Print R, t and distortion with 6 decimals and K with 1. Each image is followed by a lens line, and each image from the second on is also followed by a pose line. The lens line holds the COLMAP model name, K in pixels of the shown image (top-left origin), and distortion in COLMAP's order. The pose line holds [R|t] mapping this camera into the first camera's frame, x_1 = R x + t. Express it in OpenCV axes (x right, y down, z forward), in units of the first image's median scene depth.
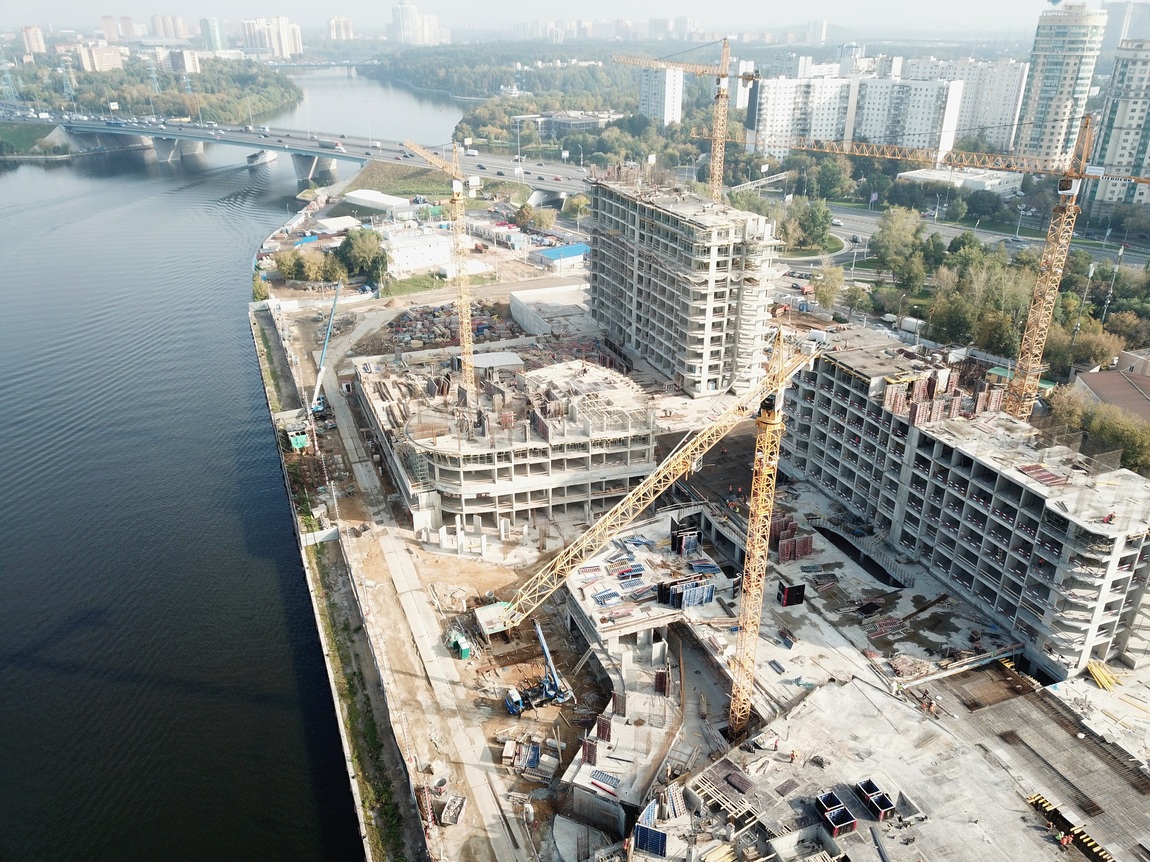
lens RADIAL K [[876.3, 0, 575.0], [0, 876.3, 431.0], [0, 0, 1]] dist [0.017276, -0.001425]
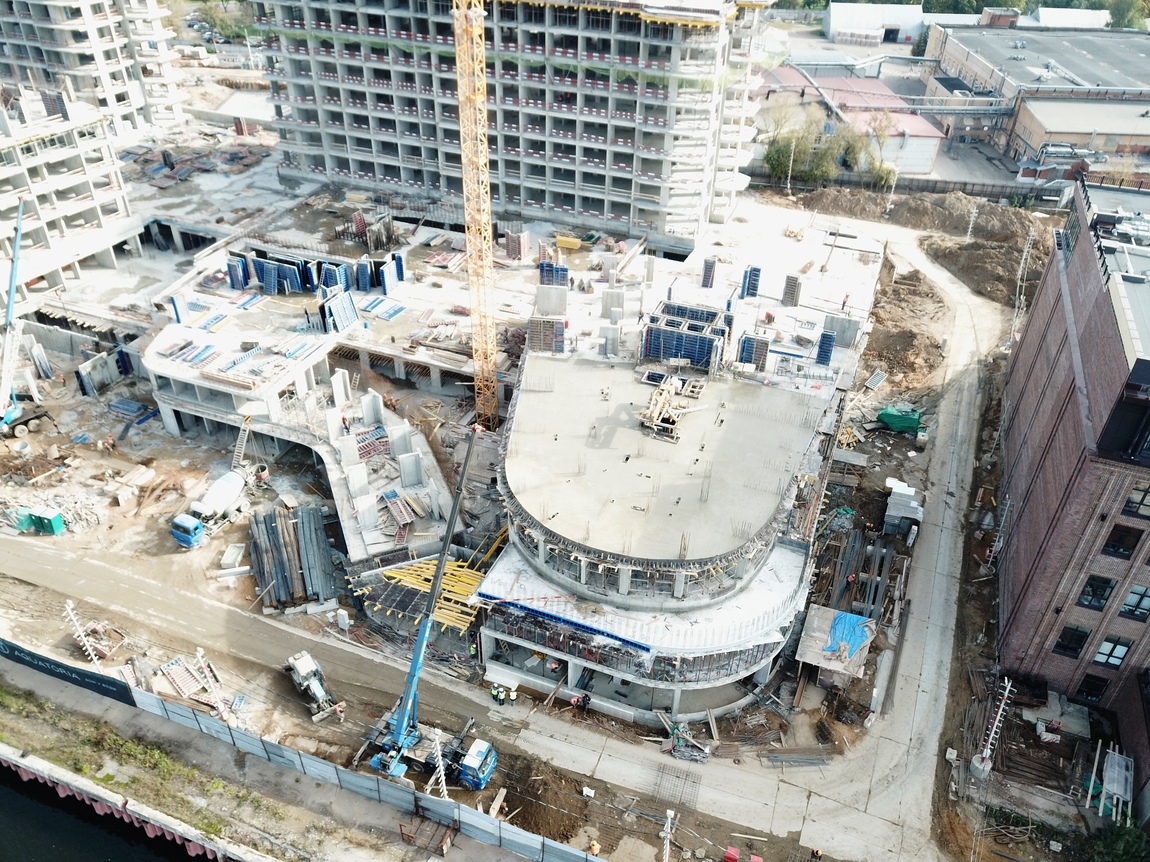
lens RADIAL K [[876.3, 0, 575.0], [0, 876.3, 431.0], [0, 0, 1]] dist [0.017276, -0.001425]
pose [[0.675762, -0.417247, 0.607660, -0.081628], [0.293650, 0.908516, 0.297268, 0.040497], [-0.676103, -0.022443, 0.736465, 0.101815]]
